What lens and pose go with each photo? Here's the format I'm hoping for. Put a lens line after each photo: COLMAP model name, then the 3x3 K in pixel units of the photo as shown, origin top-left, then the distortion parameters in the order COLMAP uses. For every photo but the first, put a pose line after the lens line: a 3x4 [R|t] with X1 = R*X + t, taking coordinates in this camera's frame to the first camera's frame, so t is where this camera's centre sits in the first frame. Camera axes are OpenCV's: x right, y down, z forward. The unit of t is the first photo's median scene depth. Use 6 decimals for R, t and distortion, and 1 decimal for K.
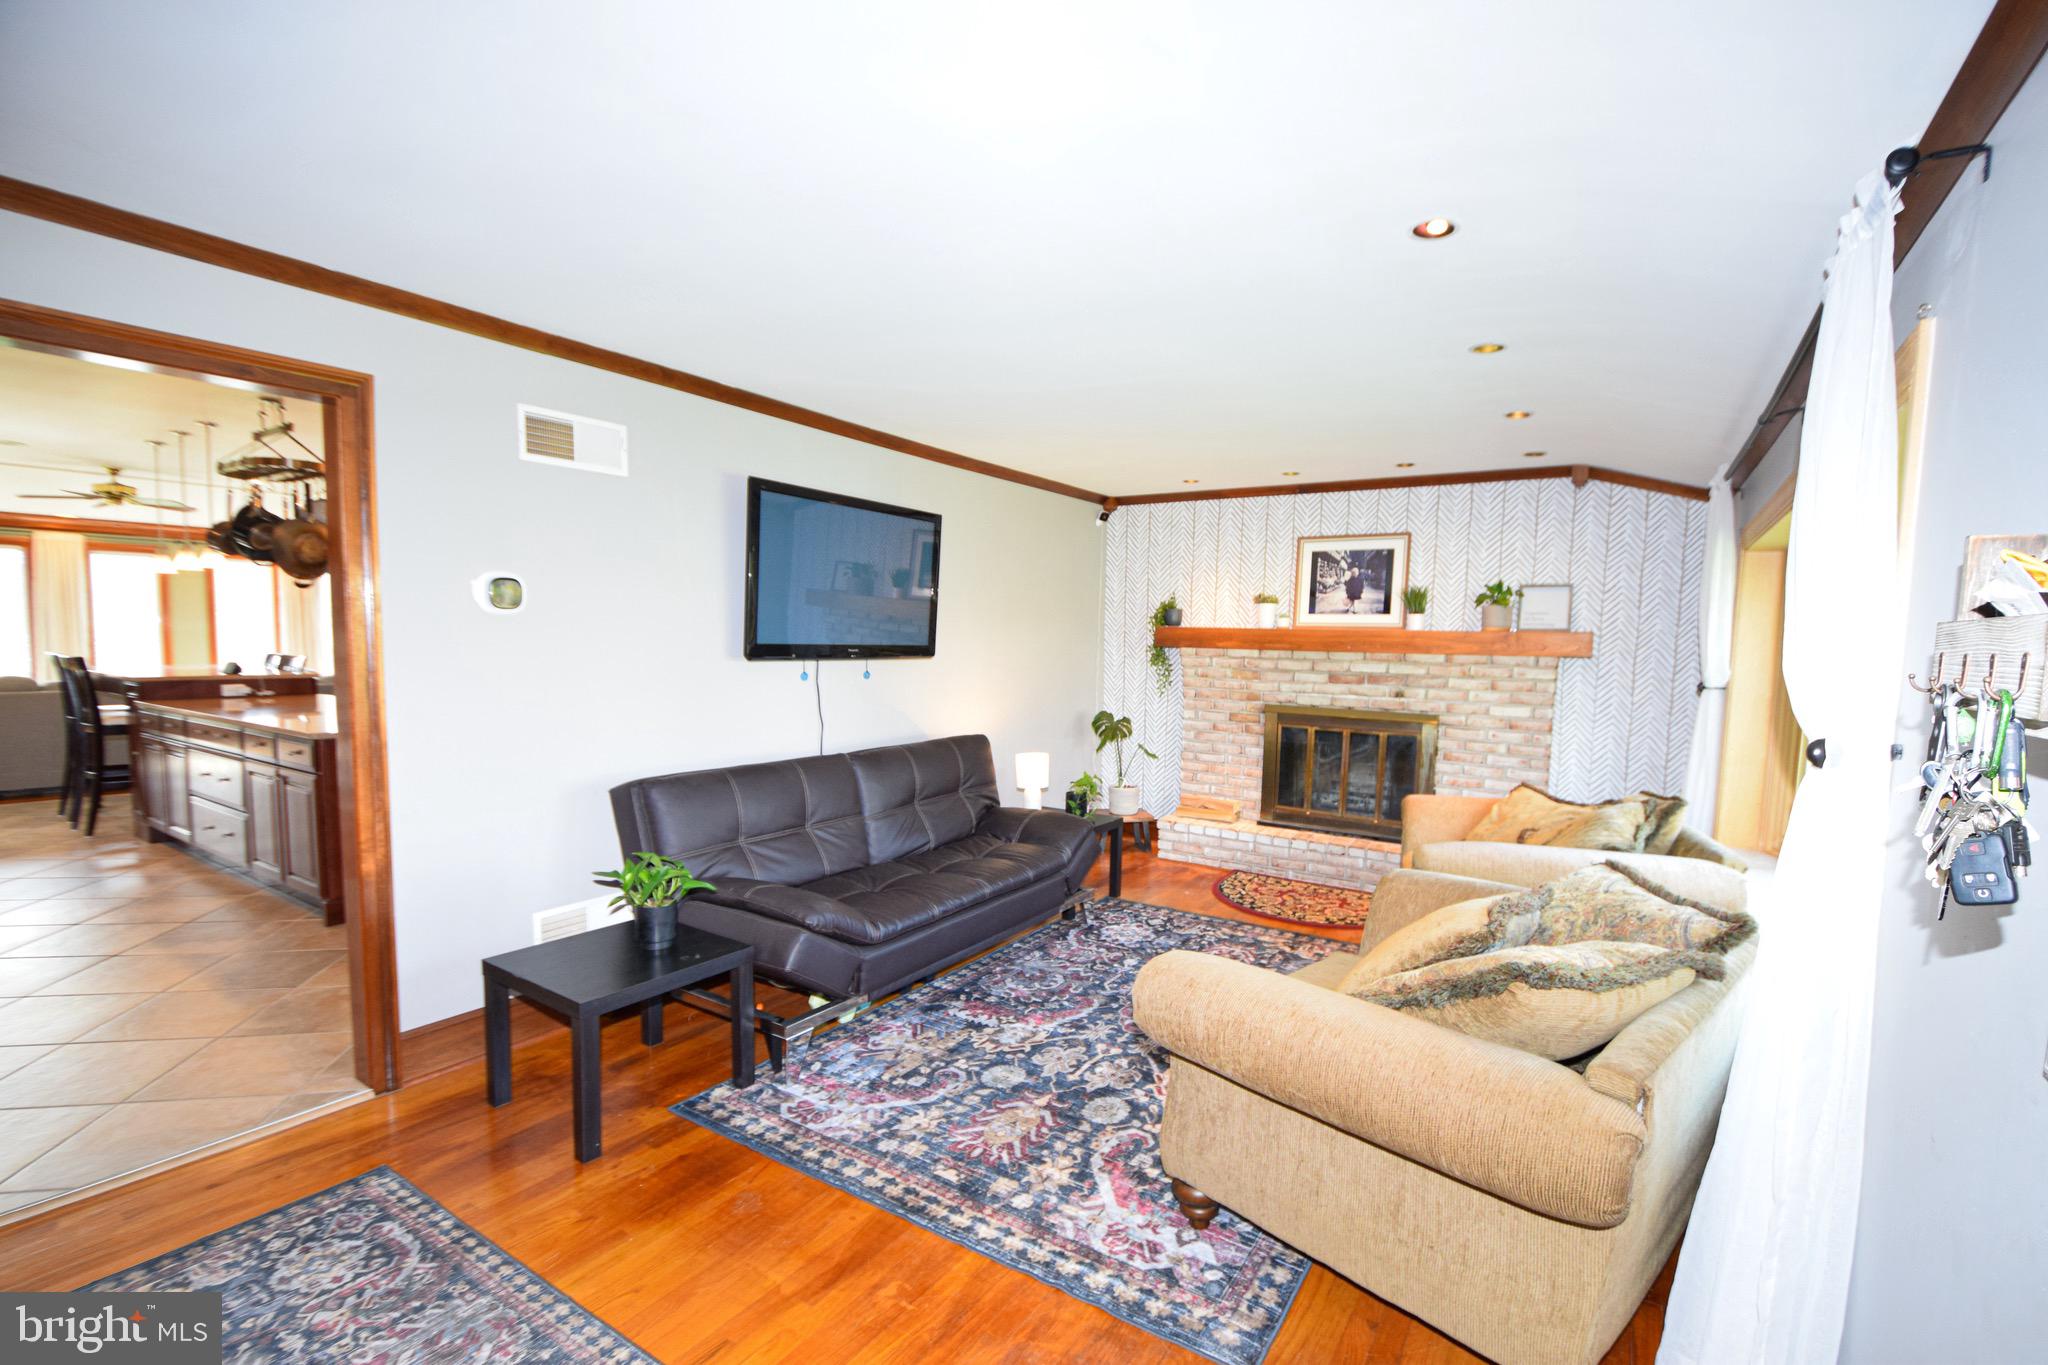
lens RADIAL K [[897.8, 0, 1053.5], [0, 897.8, 717.9], [0, 0, 1]] dist [0.012825, -0.024711]
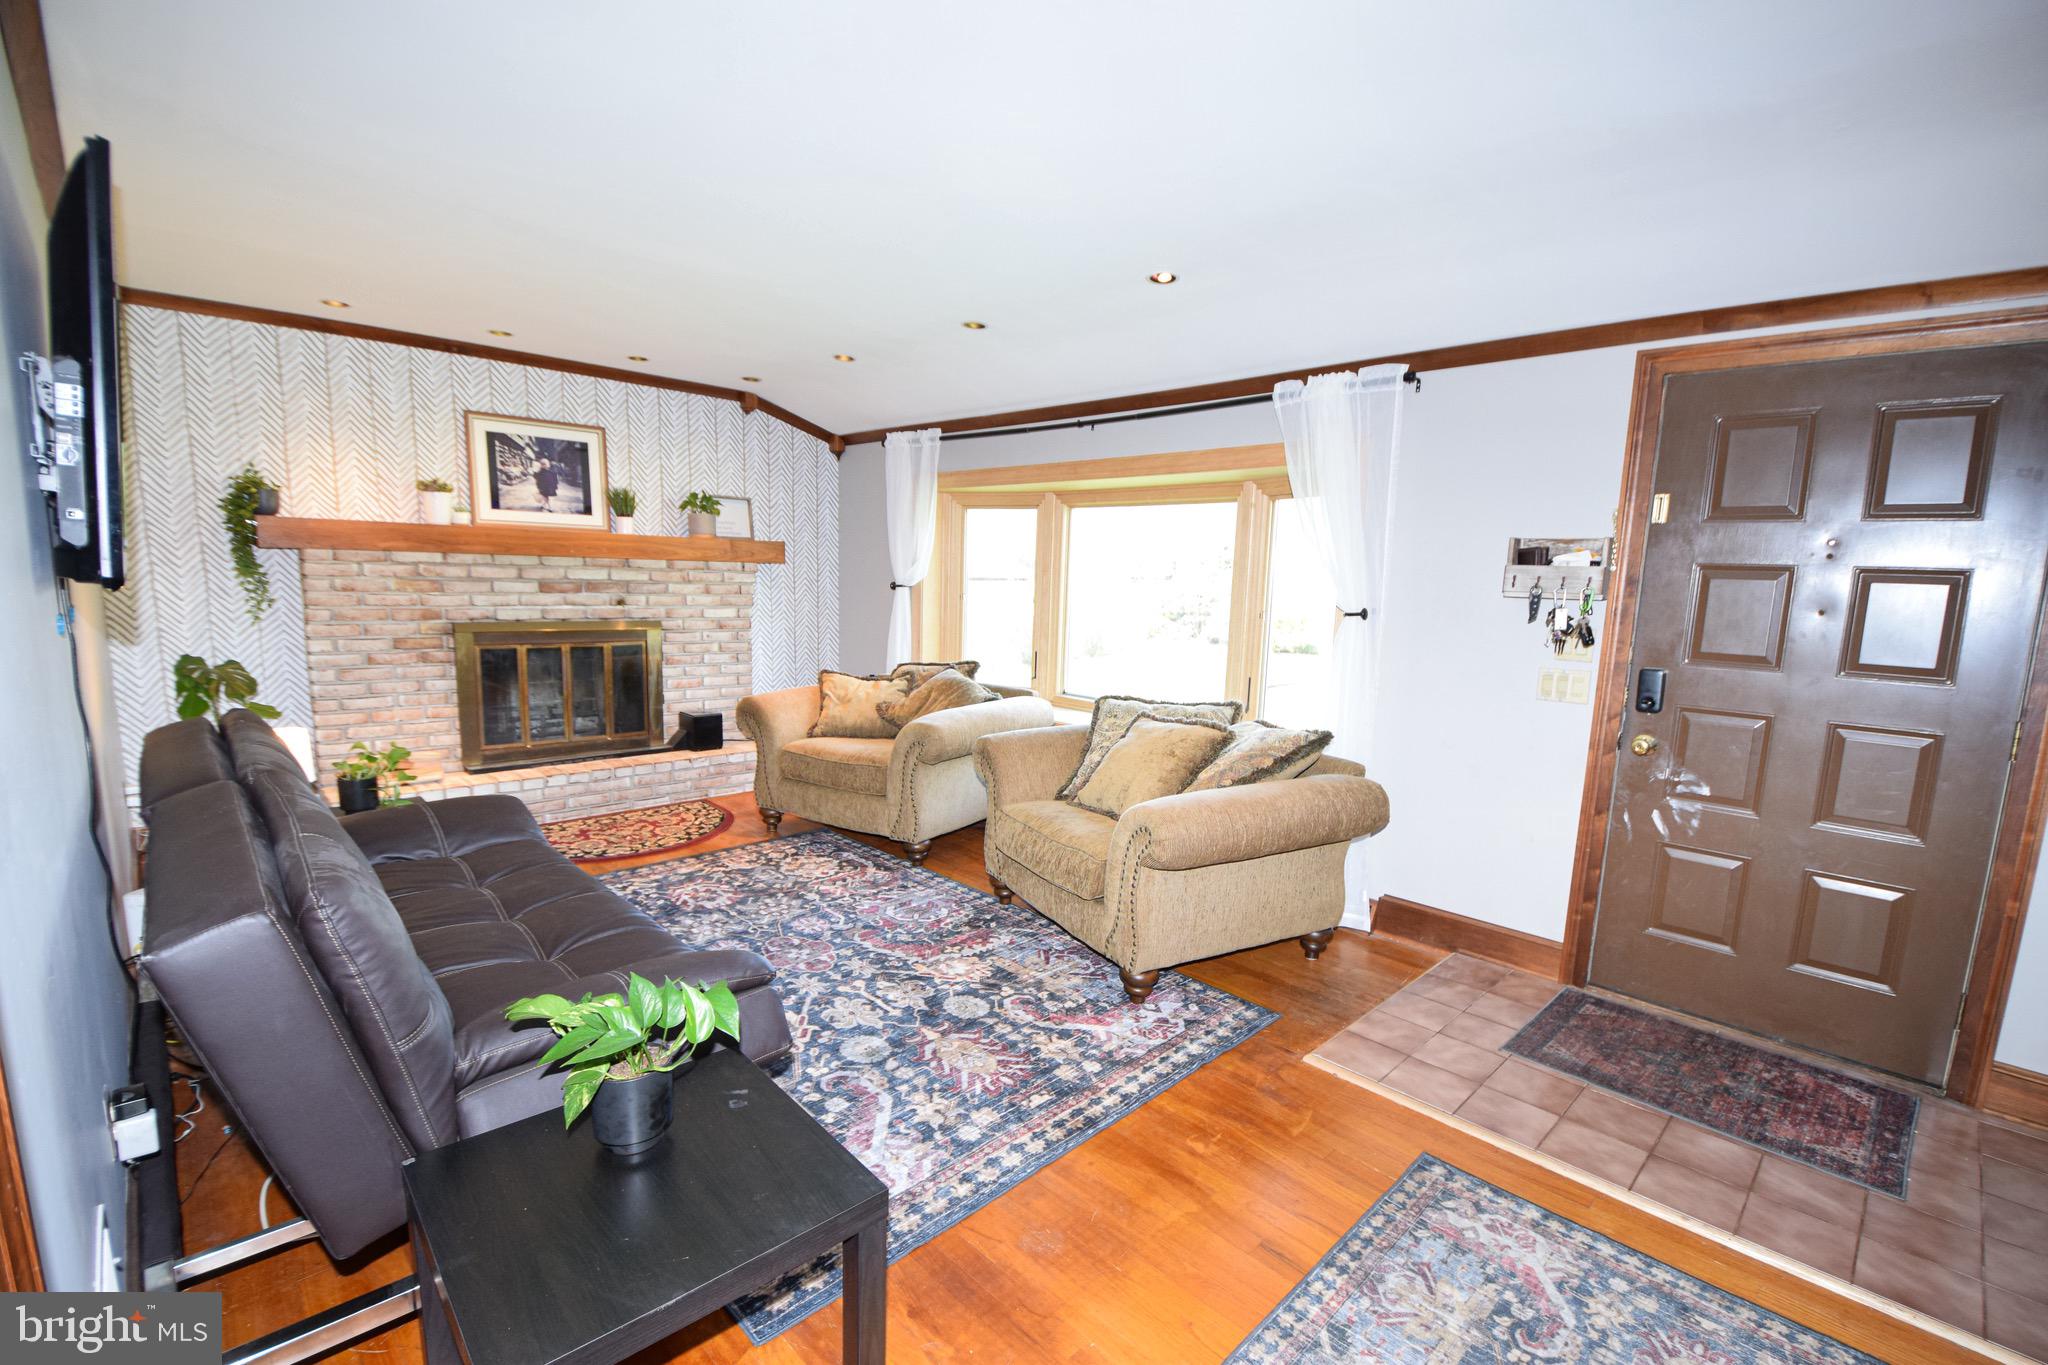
lens RADIAL K [[897.8, 0, 1053.5], [0, 897.8, 717.9], [0, 0, 1]] dist [0.012825, -0.024711]
pose [[0.218247, -0.170535, 0.960878, -0.479969], [0.057078, 0.985158, 0.161880, -0.035087], [-0.974223, 0.019515, 0.224742, 0.358537]]
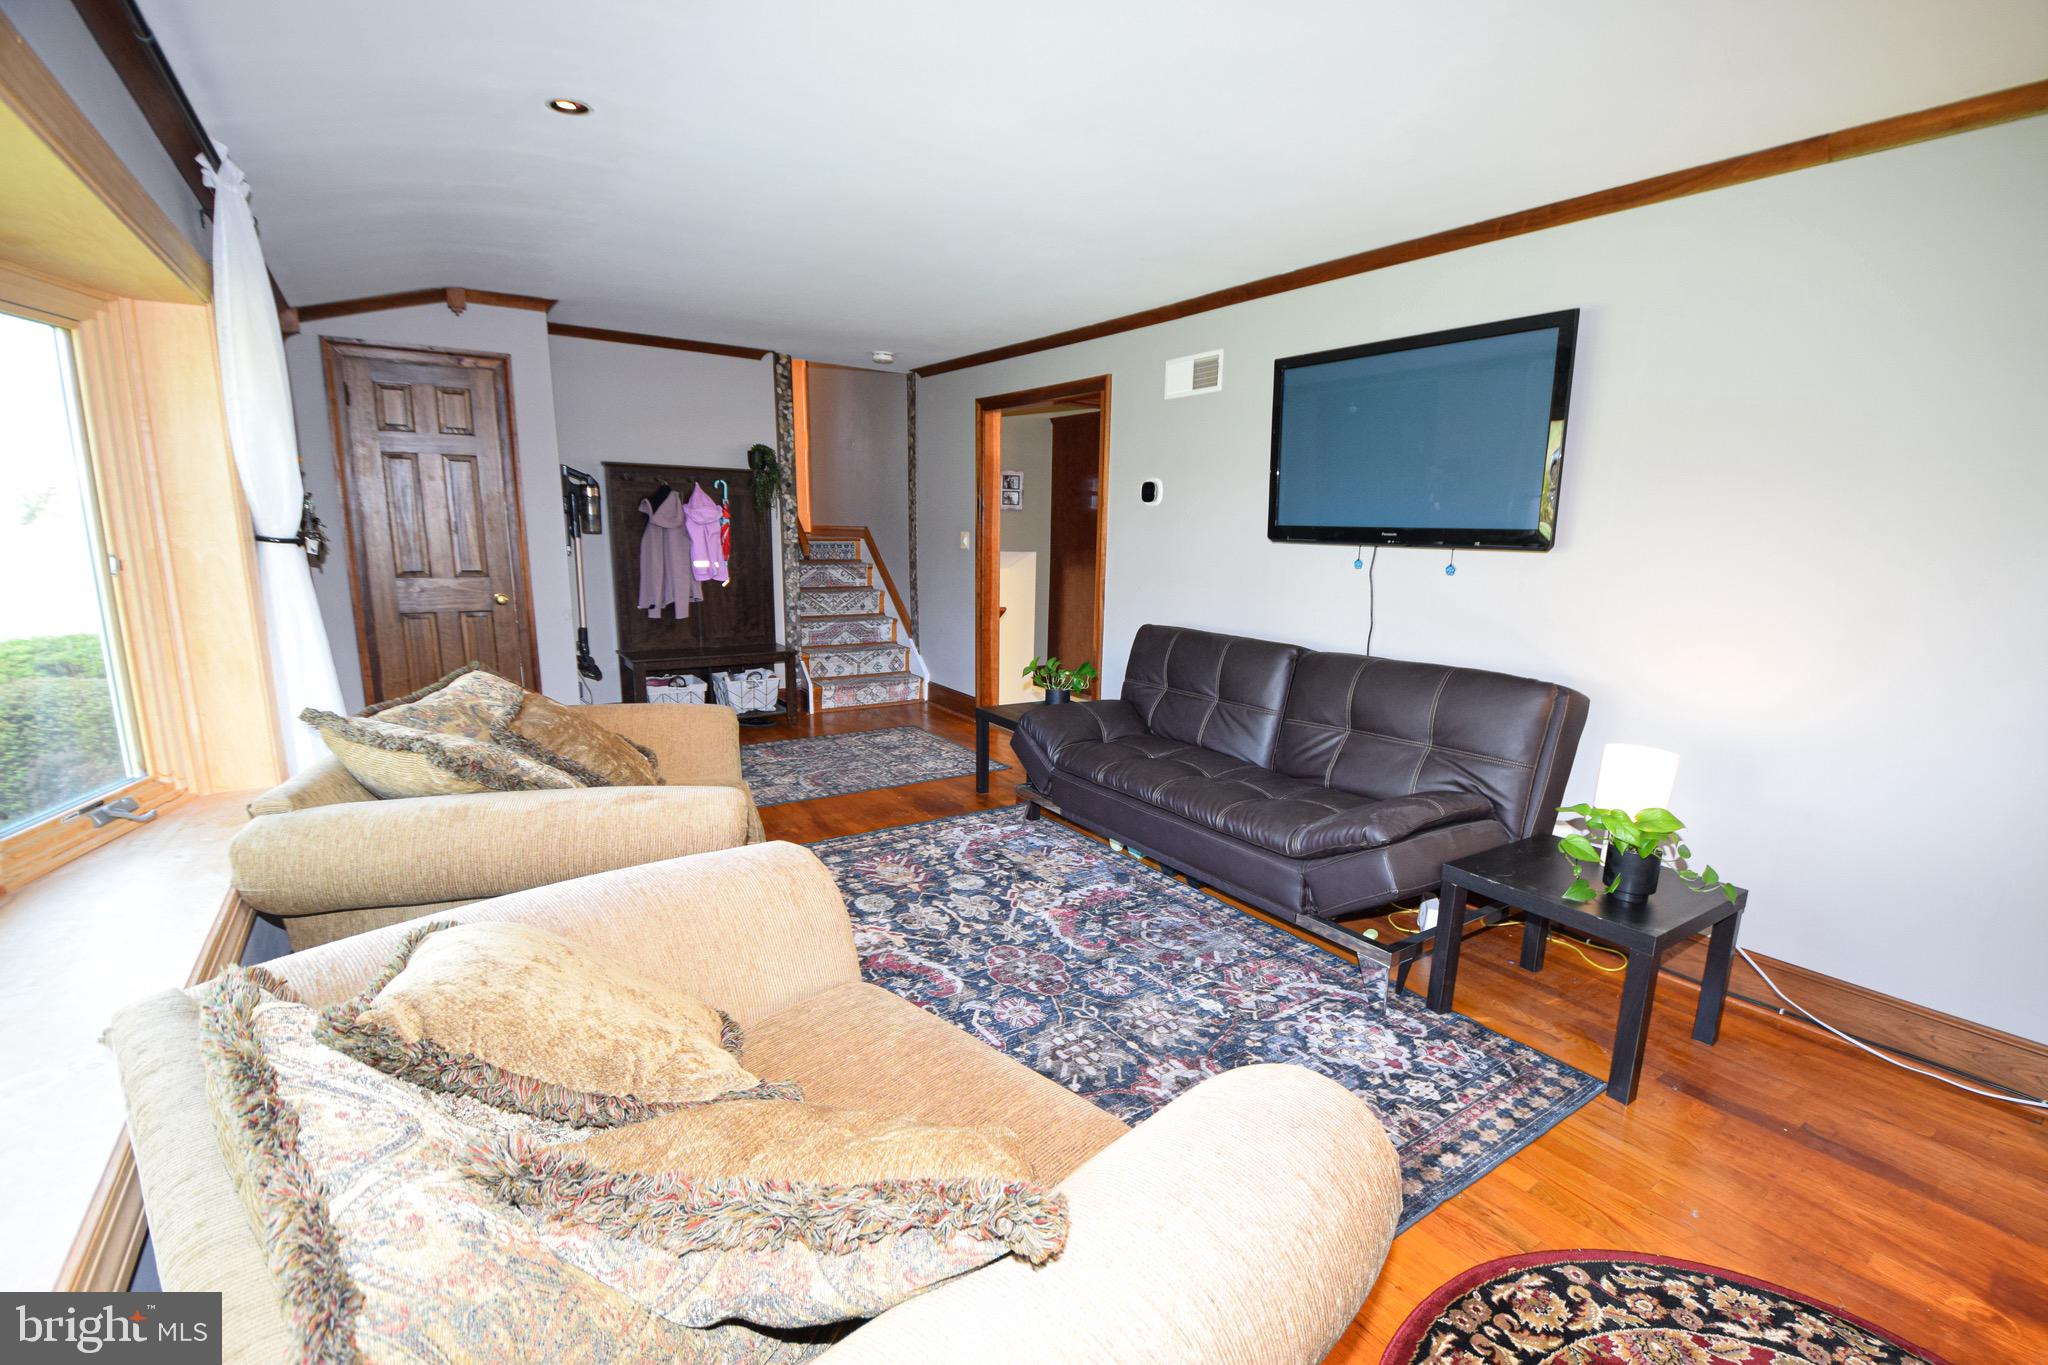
lens RADIAL K [[897.8, 0, 1053.5], [0, 897.8, 717.9], [0, 0, 1]] dist [0.012825, -0.024711]
pose [[-0.383147, 0.162456, -0.909289, 0.552312], [-0.113639, 0.968643, 0.220945, -0.049779], [0.916670, 0.187985, -0.352671, 0.869807]]
